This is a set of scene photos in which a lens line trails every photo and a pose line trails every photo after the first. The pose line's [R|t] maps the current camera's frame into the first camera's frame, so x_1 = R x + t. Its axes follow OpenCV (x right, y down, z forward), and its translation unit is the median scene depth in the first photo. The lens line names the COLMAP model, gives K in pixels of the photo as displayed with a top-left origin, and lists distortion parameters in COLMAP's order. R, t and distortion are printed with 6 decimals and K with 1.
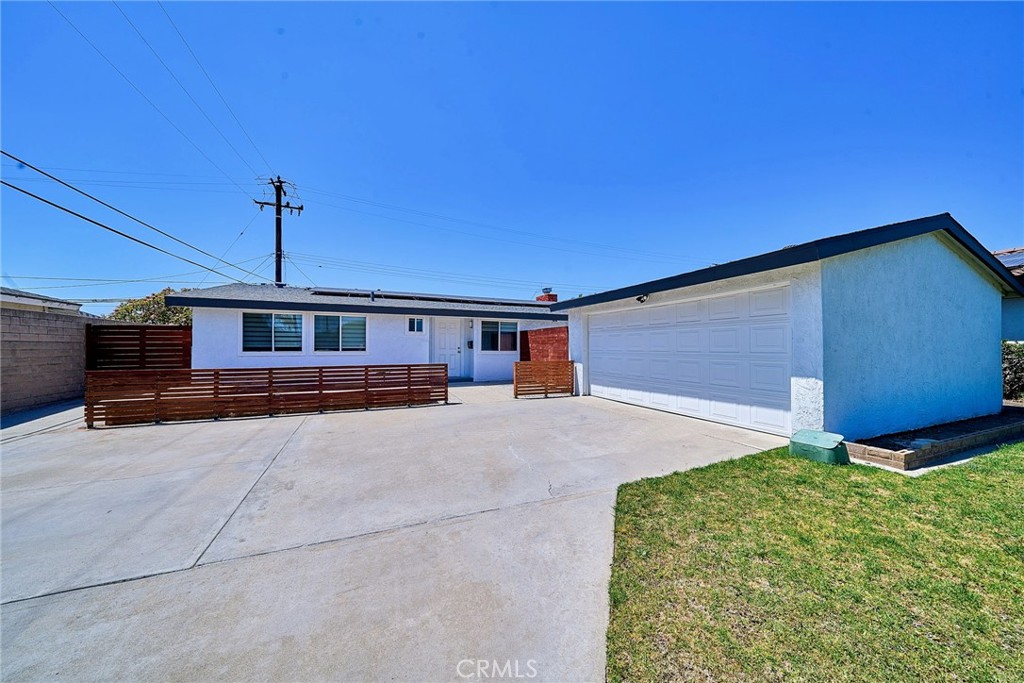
lens RADIAL K [[355.4, 0, 506.0], [0, 355.4, 343.9], [0, 0, 1]] dist [-0.000265, -0.000207]
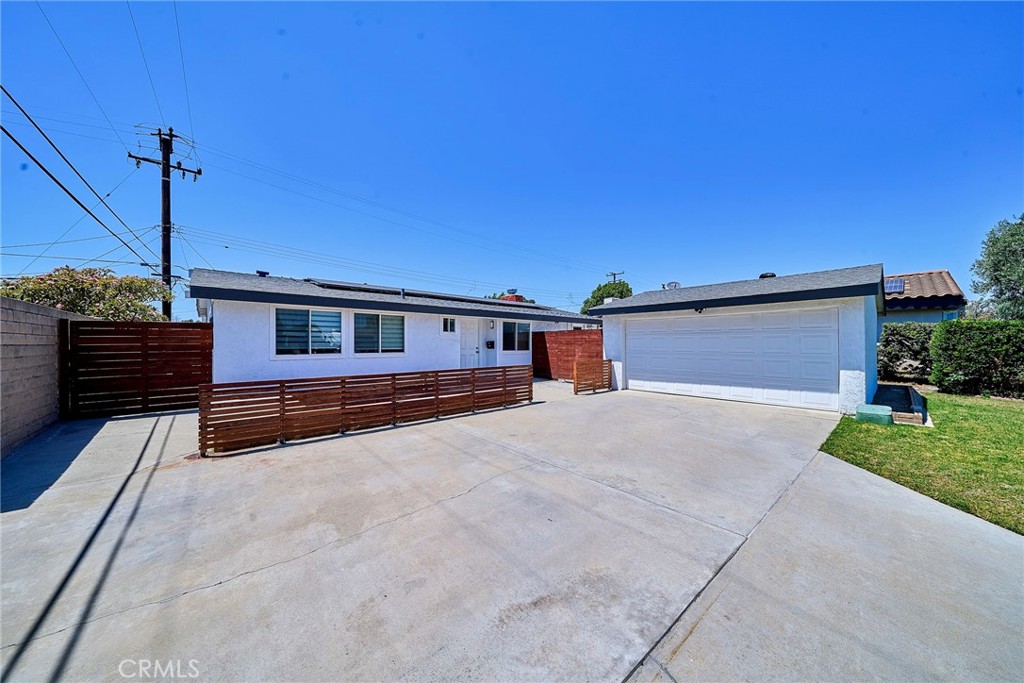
lens RADIAL K [[357.4, 0, 512.0], [0, 357.4, 341.5], [0, 0, 1]] dist [-0.000282, -0.000083]
pose [[0.945150, 0.001321, 0.326635, -0.457418], [-0.002317, 0.999994, 0.002662, -0.012354], [-0.326629, -0.003273, 0.945147, 0.019891]]
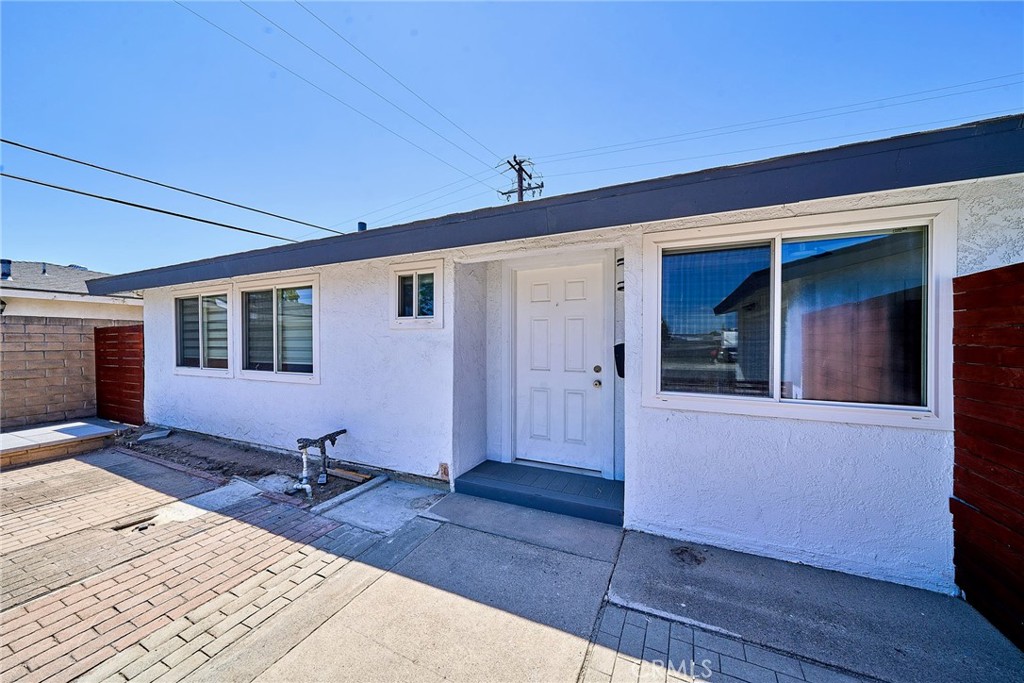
lens RADIAL K [[355.4, 0, 506.0], [0, 355.4, 343.9], [0, 0, 1]] dist [-0.000265, -0.000207]
pose [[0.663592, -0.000306, -0.748095, 0.031644], [0.009585, 0.999921, 0.008093, -0.013854], [0.748033, -0.012541, 0.663543, 0.950927]]
